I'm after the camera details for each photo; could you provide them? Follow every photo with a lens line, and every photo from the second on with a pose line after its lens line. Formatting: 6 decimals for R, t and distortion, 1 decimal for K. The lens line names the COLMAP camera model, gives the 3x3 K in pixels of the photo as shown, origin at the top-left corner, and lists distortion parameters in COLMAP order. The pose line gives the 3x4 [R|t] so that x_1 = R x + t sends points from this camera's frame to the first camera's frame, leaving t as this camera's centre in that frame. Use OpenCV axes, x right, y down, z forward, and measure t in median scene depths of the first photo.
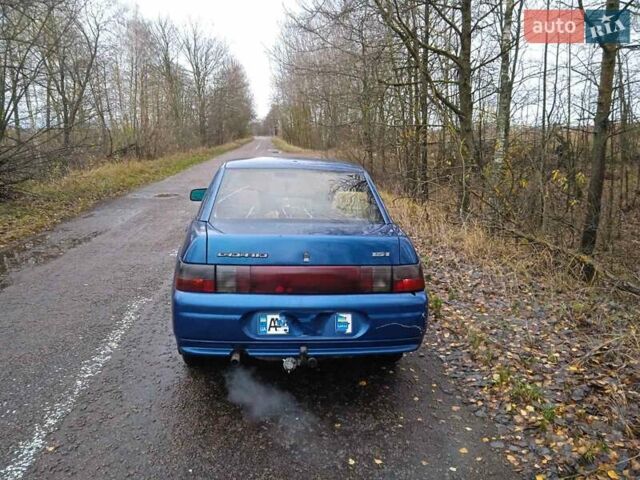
lens RADIAL K [[550.6, 0, 320.7], [0, 550.6, 258.0], [0, 0, 1]] dist [0.080263, -0.108213]
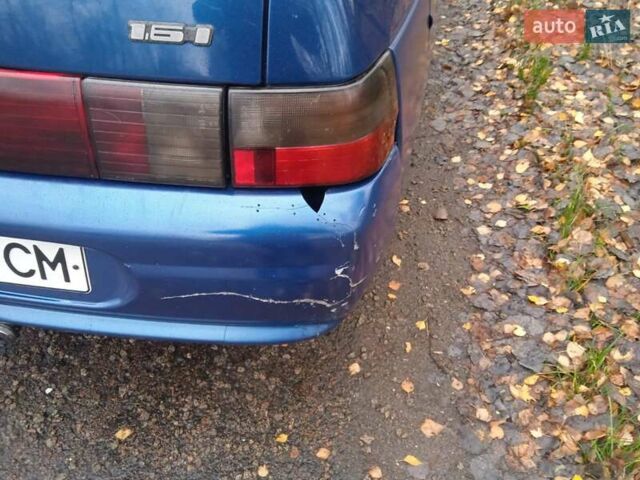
lens RADIAL K [[550.6, 0, 320.7], [0, 550.6, 258.0], [0, 0, 1]] dist [0.080263, -0.108213]
pose [[0.965532, 0.204933, -0.160472, 0.181605], [-0.080047, 0.820431, 0.566114, -0.052571], [0.247671, -0.533756, 0.808556, 0.635685]]
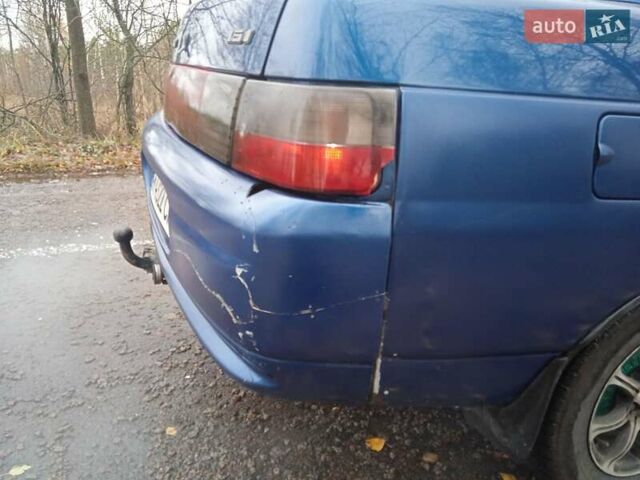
lens RADIAL K [[550.6, 0, 320.7], [0, 550.6, 258.0], [0, 0, 1]] dist [0.080263, -0.108213]
pose [[0.217187, 0.279091, -0.935381, 0.371235], [-0.230209, 0.945869, 0.228768, 0.028508], [0.948596, 0.165648, 0.269680, 0.807112]]
